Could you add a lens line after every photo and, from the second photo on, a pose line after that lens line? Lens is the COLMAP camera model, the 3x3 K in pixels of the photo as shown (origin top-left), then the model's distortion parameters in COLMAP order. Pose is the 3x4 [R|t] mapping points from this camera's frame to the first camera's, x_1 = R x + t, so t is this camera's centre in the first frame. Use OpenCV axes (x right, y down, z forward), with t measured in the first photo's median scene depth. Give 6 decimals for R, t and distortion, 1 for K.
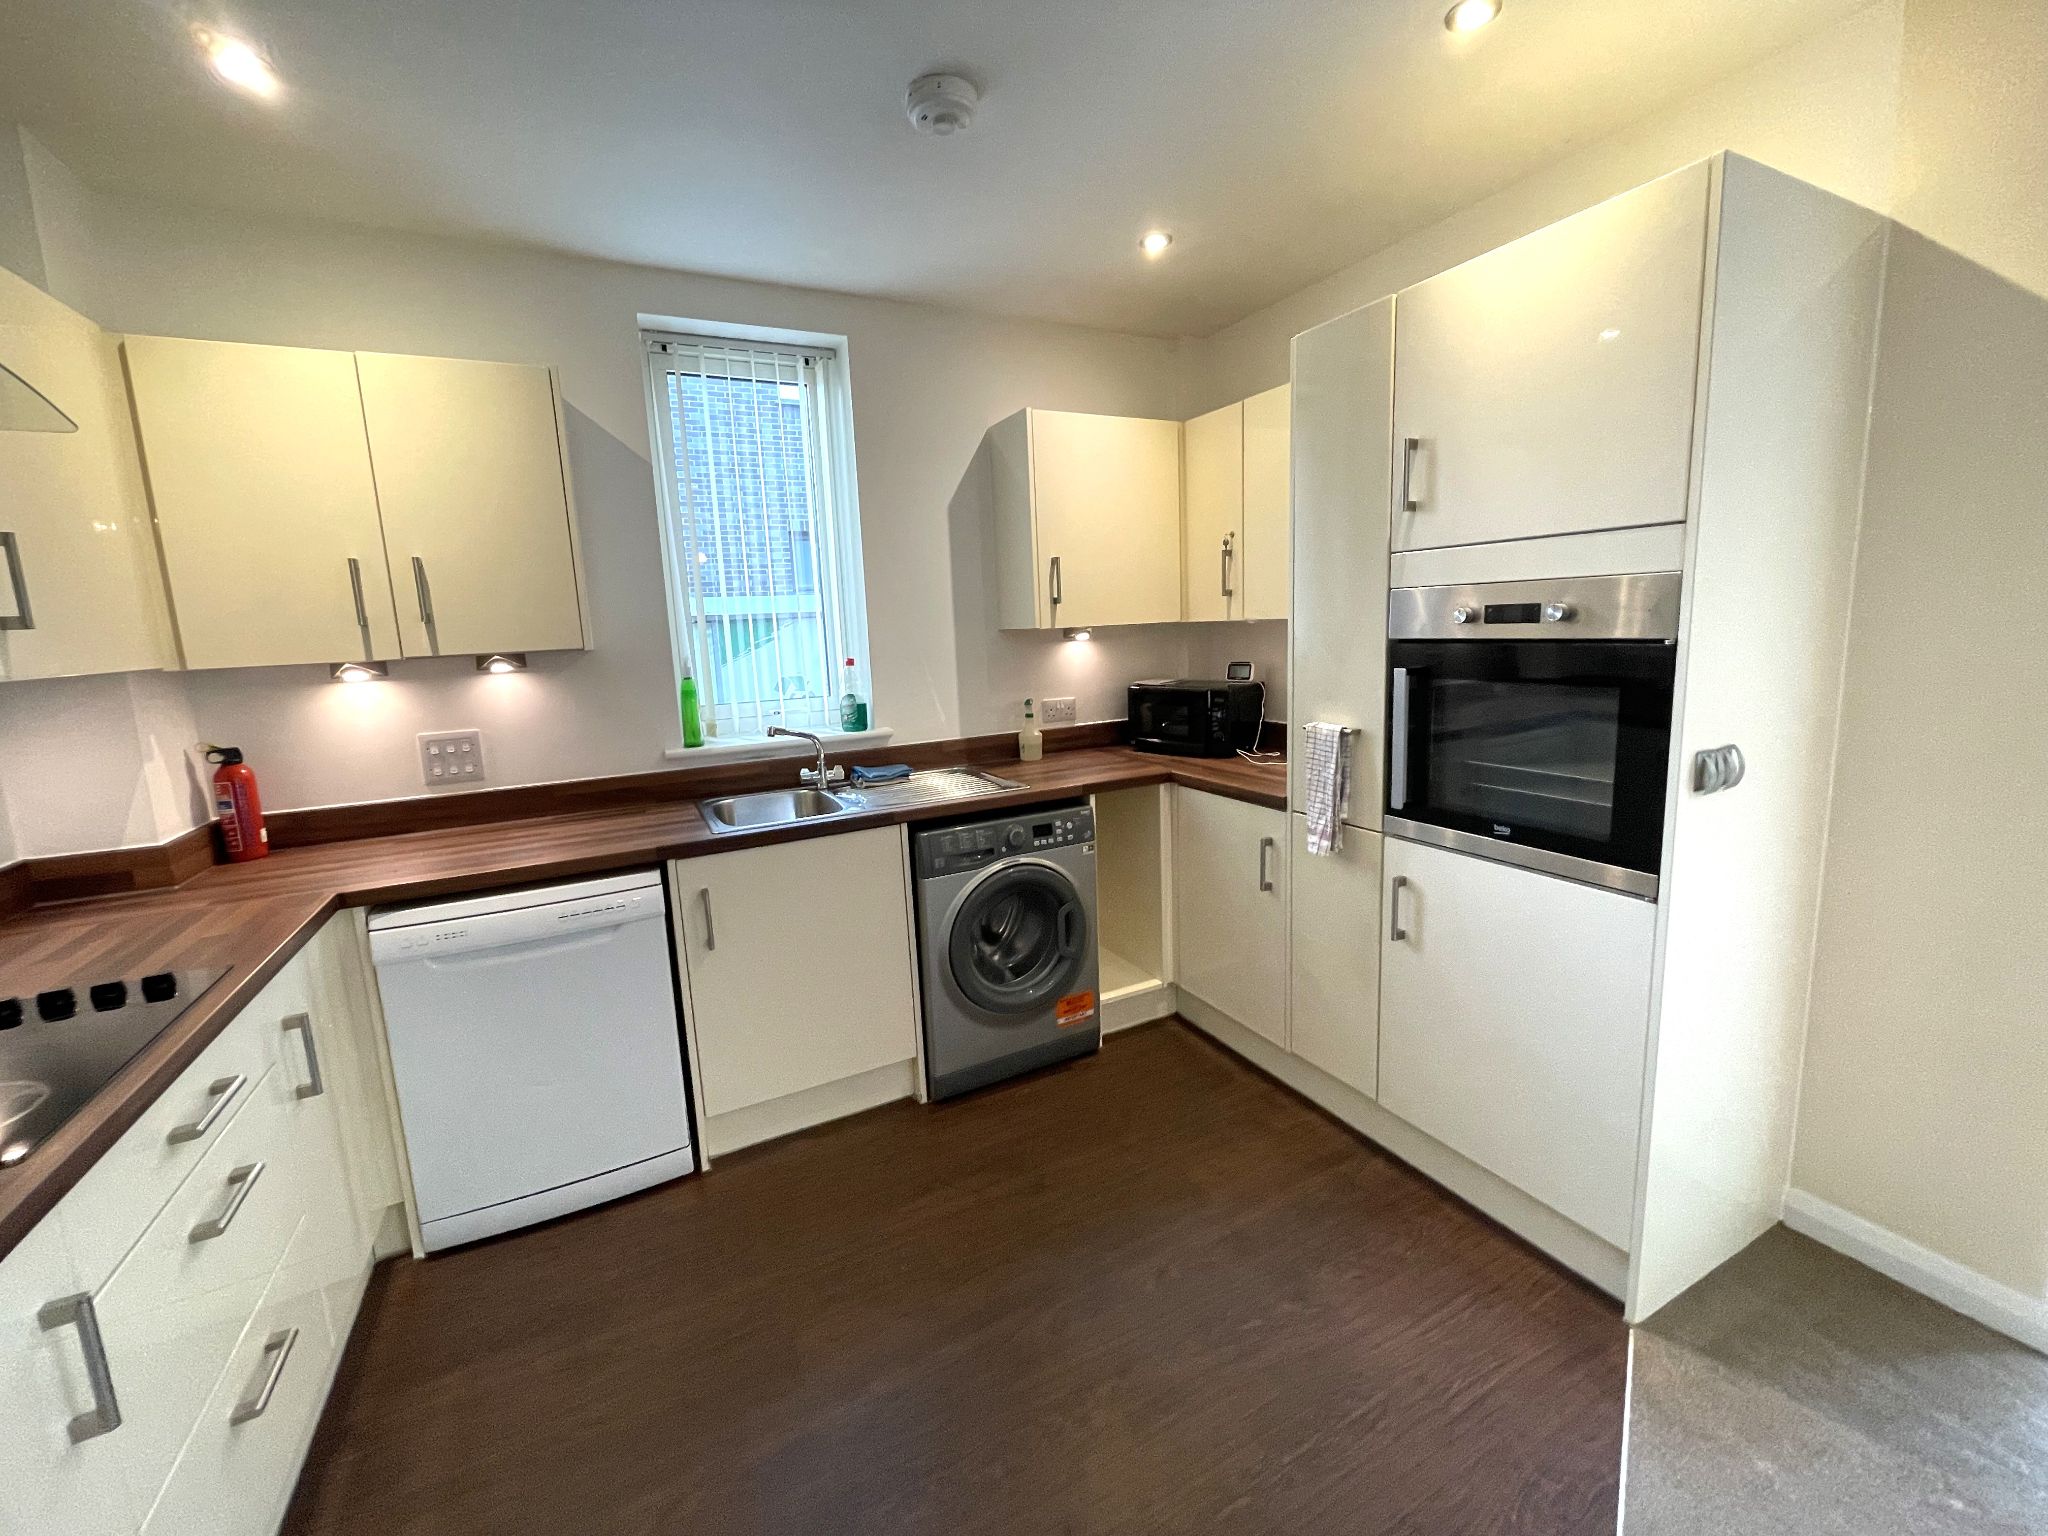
lens RADIAL K [[822.9, 0, 1019.8], [0, 822.9, 745.9], [0, 0, 1]] dist [-0.003720, -0.000894]
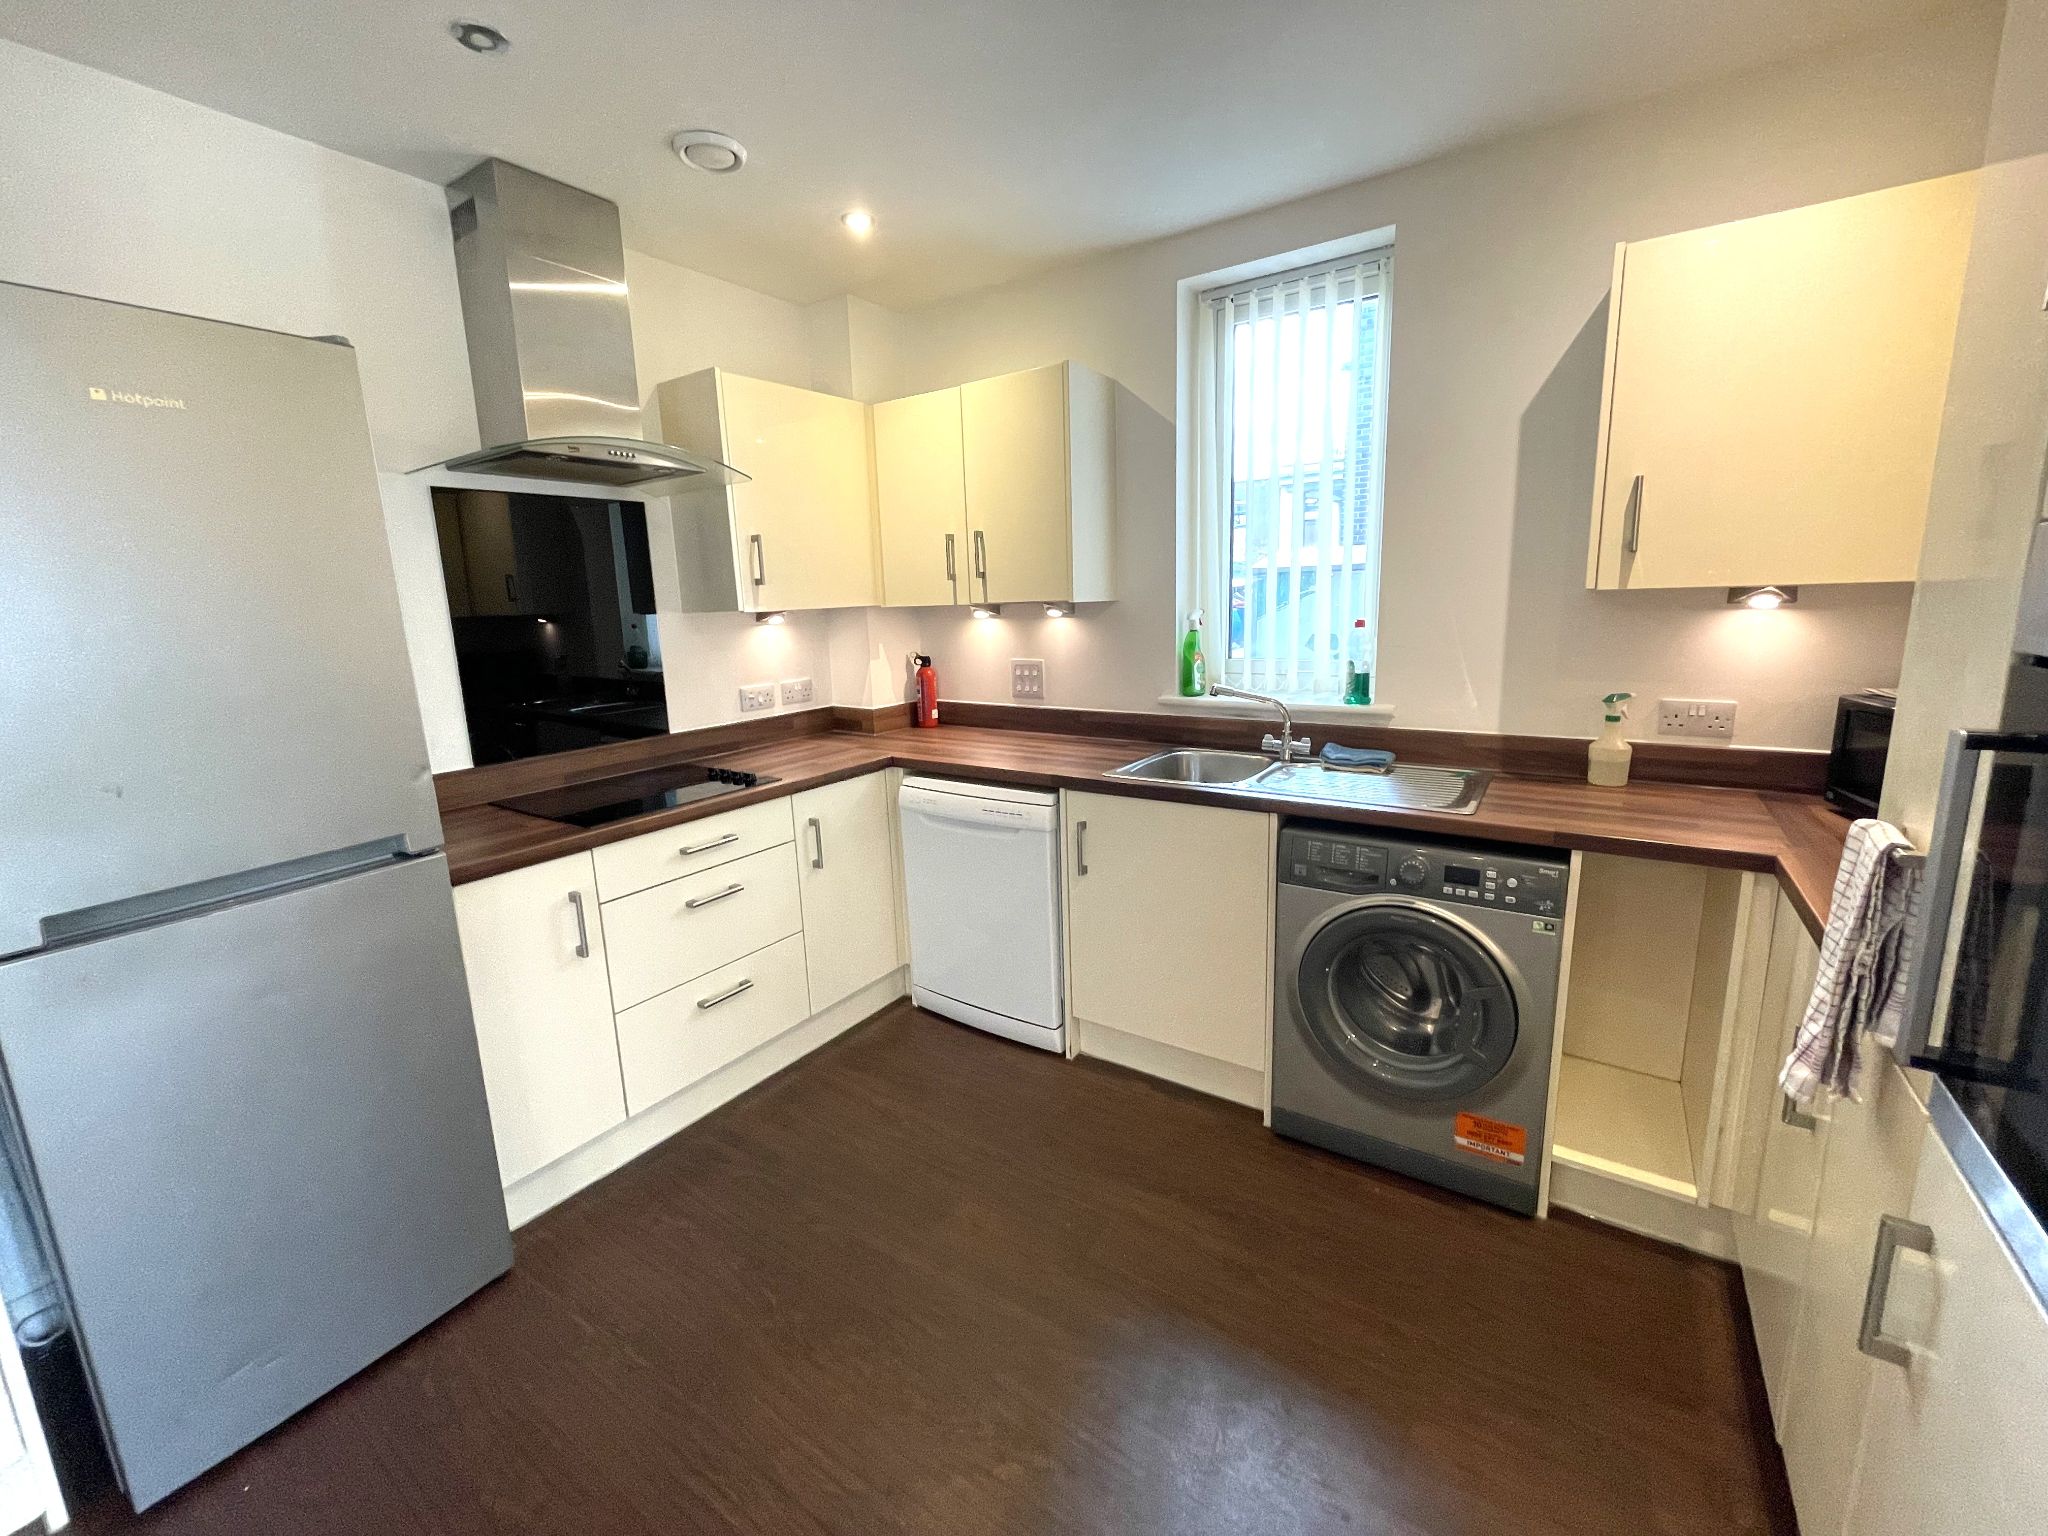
lens RADIAL K [[822.9, 0, 1019.8], [0, 822.9, 745.9], [0, 0, 1]] dist [-0.003720, -0.000894]
pose [[0.480336, 0.184389, -0.857484, 0.466031], [-0.119430, 0.982296, 0.144327, -0.070164], [0.868916, 0.033084, 0.493853, 0.331618]]
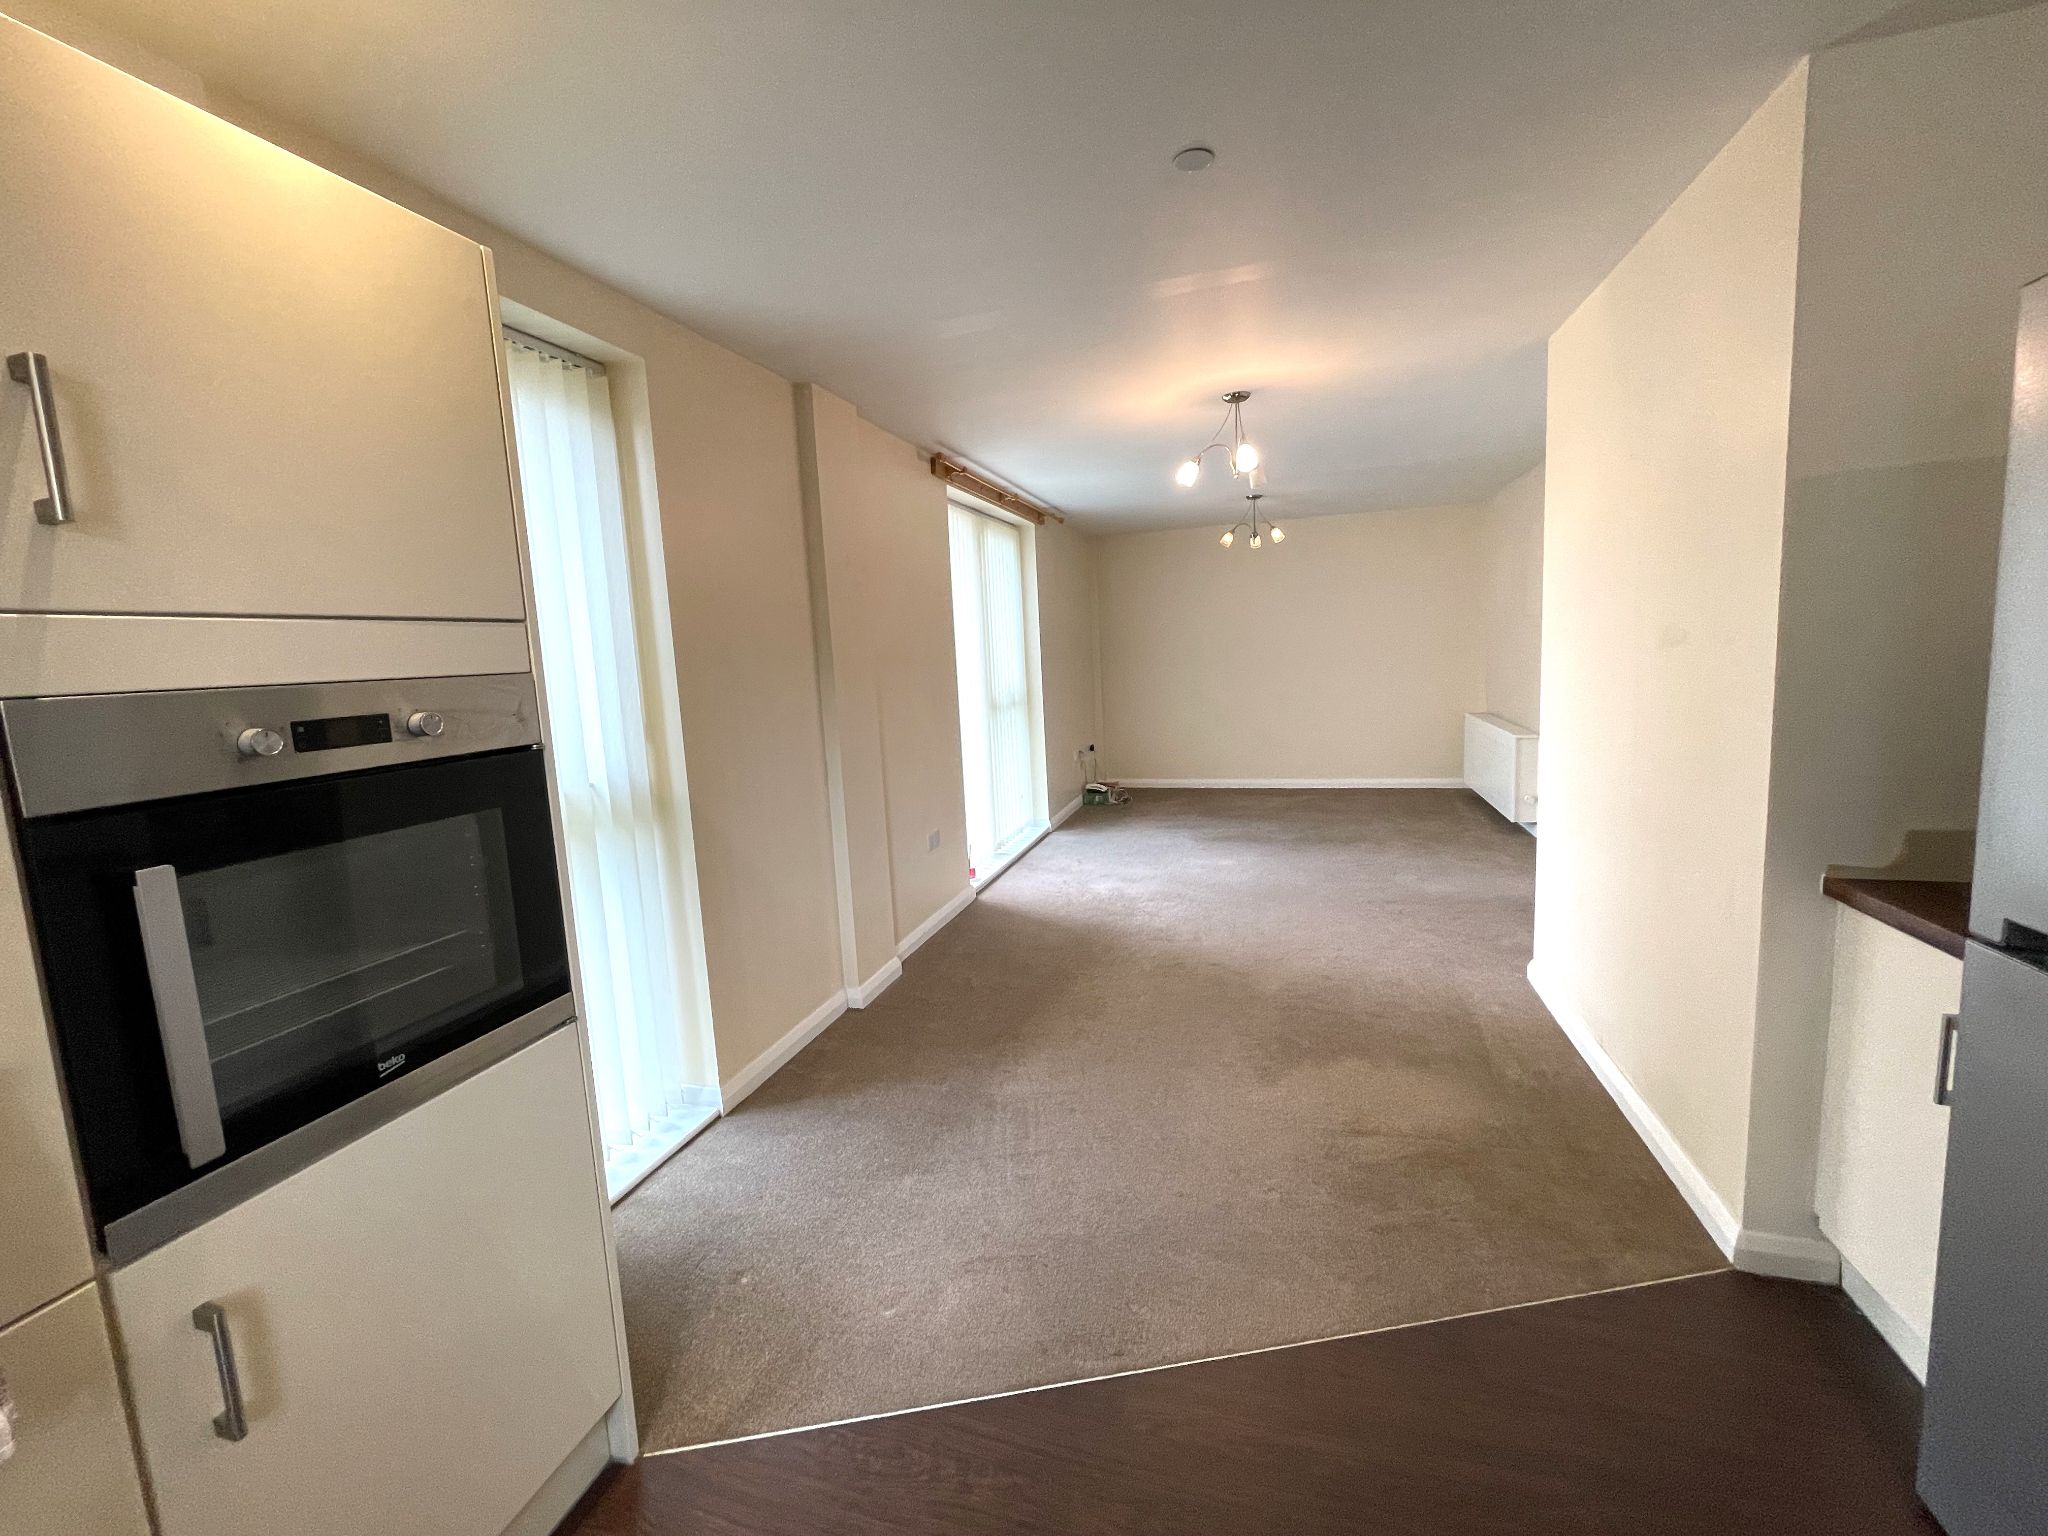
lens RADIAL K [[822.9, 0, 1019.8], [0, 822.9, 745.9], [0, 0, 1]] dist [-0.003720, -0.000894]
pose [[-0.712131, -0.003935, 0.702035, -0.155548], [0.186536, 0.962979, 0.194615, -0.125848], [-0.676811, 0.269546, -0.685034, 0.772147]]
